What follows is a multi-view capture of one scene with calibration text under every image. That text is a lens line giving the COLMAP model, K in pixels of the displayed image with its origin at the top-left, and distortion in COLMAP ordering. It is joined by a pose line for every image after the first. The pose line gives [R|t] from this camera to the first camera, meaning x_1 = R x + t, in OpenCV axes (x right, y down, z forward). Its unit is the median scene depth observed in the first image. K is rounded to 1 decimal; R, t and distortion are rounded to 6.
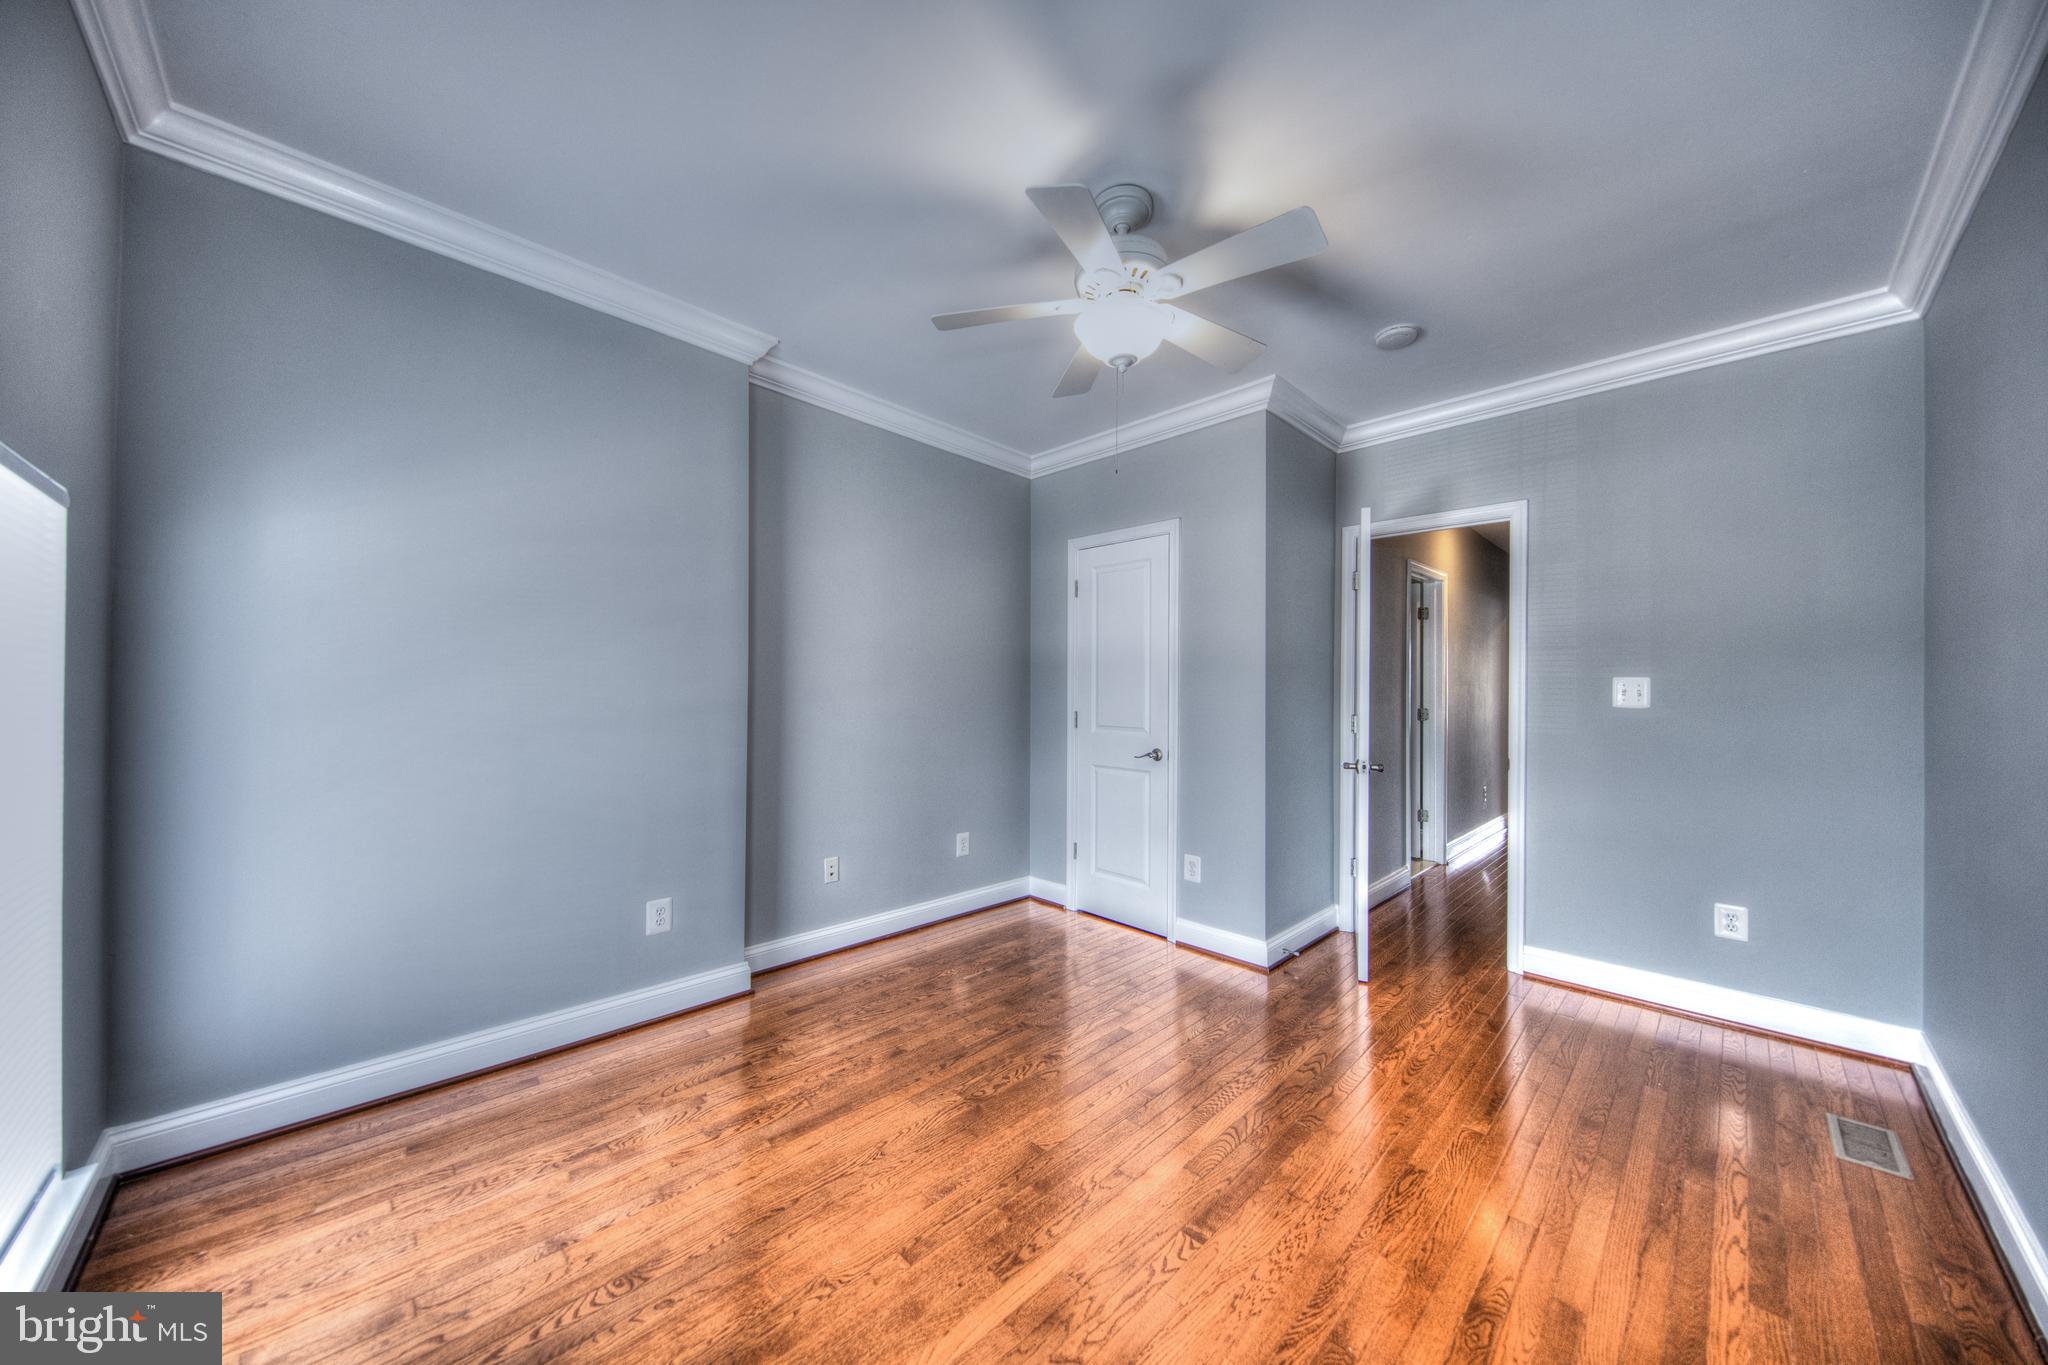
lens RADIAL K [[707.2, 0, 1011.1], [0, 707.2, 683.8], [0, 0, 1]] dist [-0.002763, -0.000325]
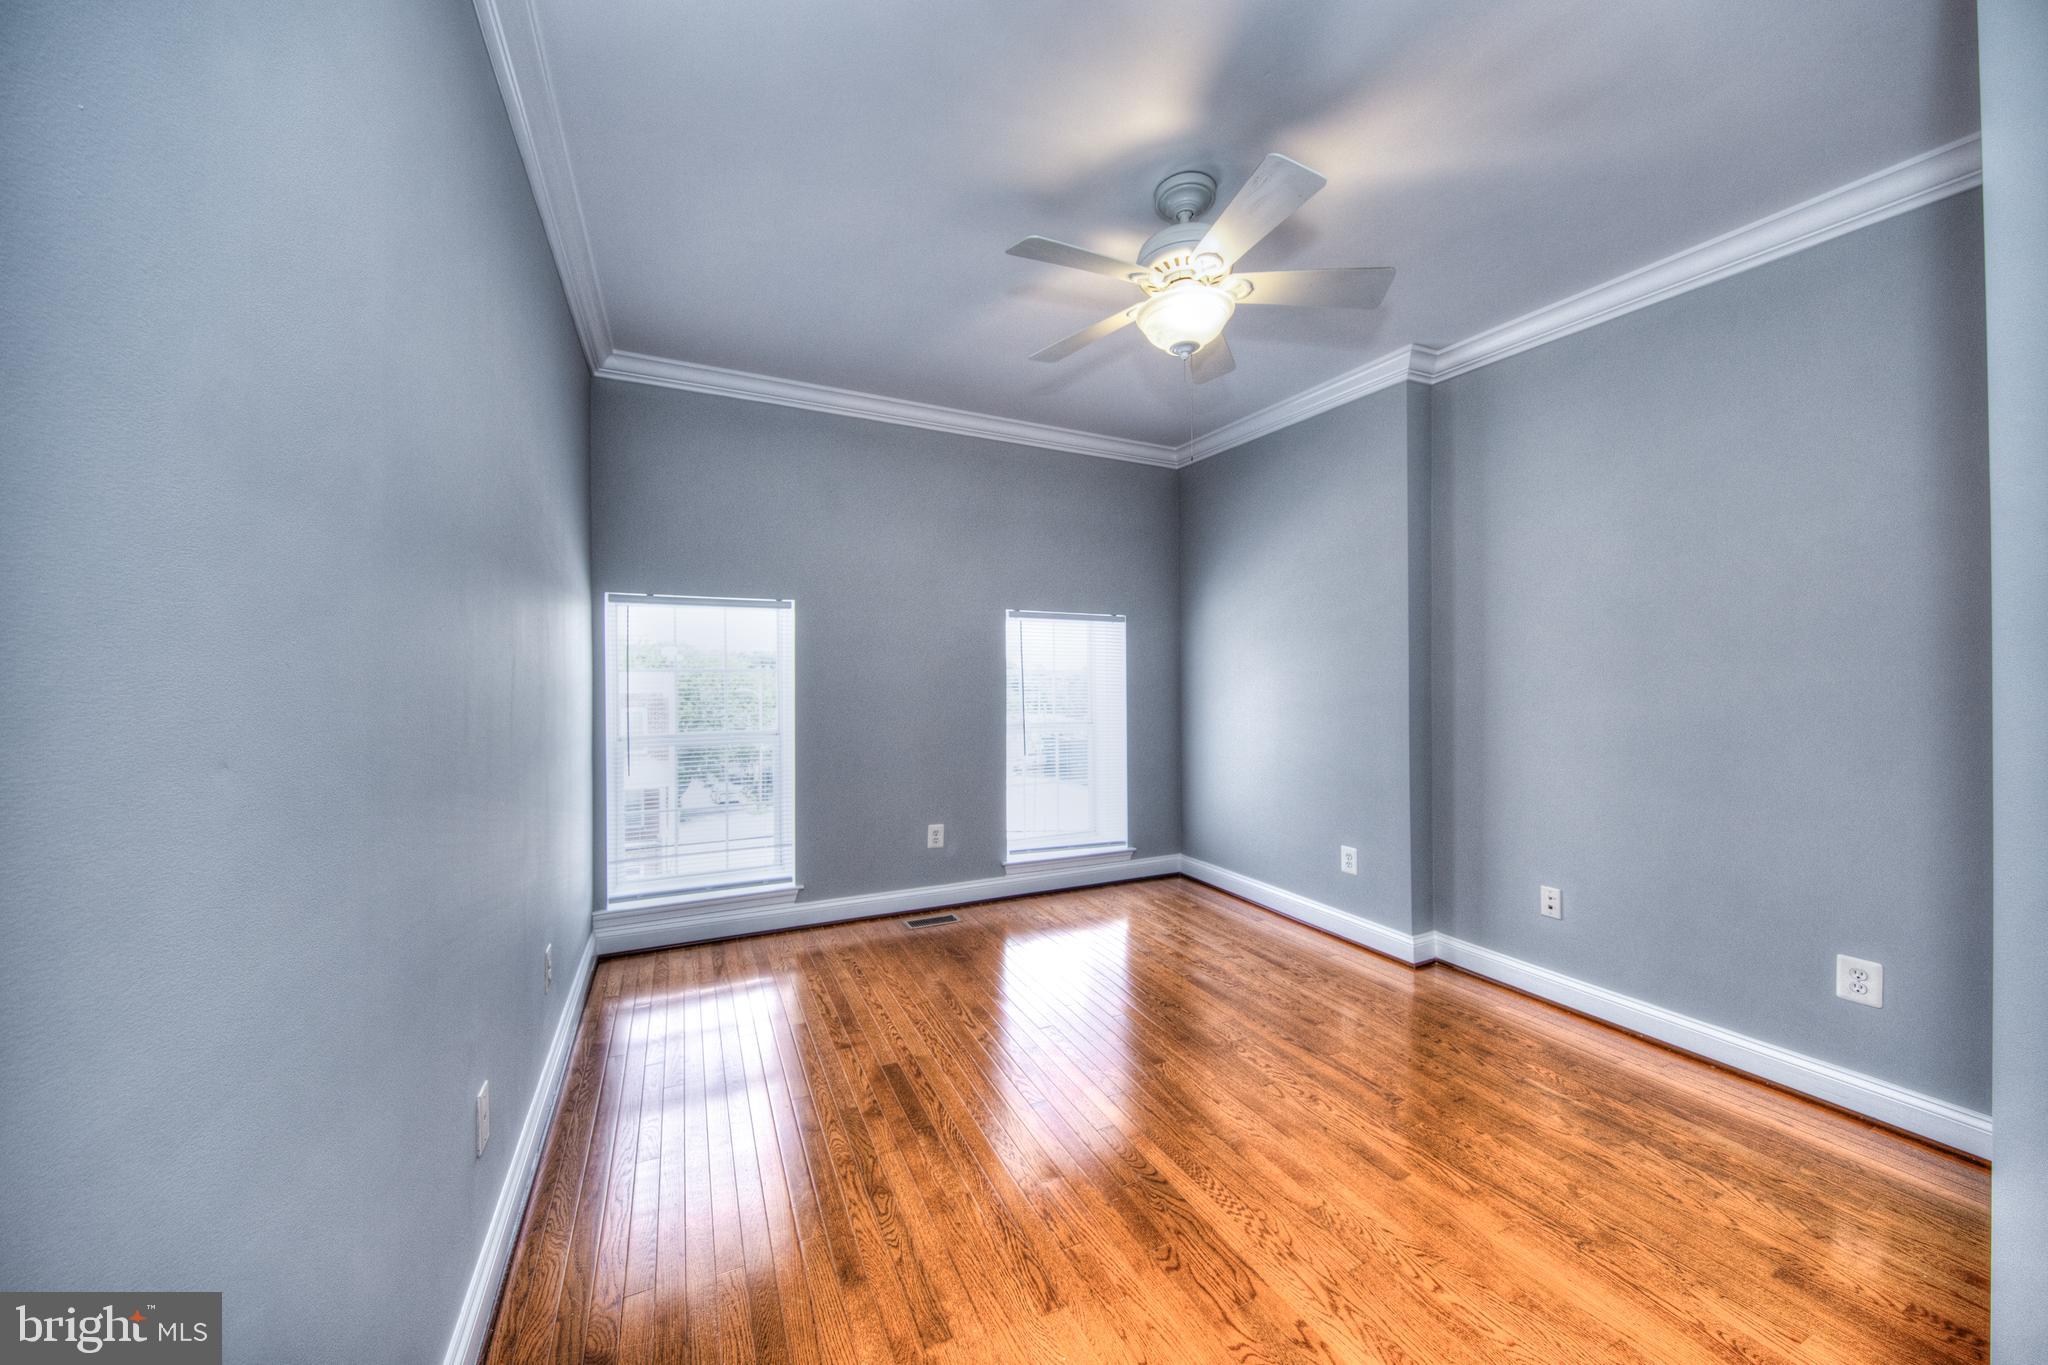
lens RADIAL K [[732.6, 0, 1024.0], [0, 732.6, 682.5], [0, 0, 1]] dist [0.001099, 0.000039]
pose [[-0.325122, 0.000096, -0.945672, 0.977411], [0.001600, 0.999999, -0.000448, 0.006504], [0.945671, -0.001659, -0.325121, 0.898706]]
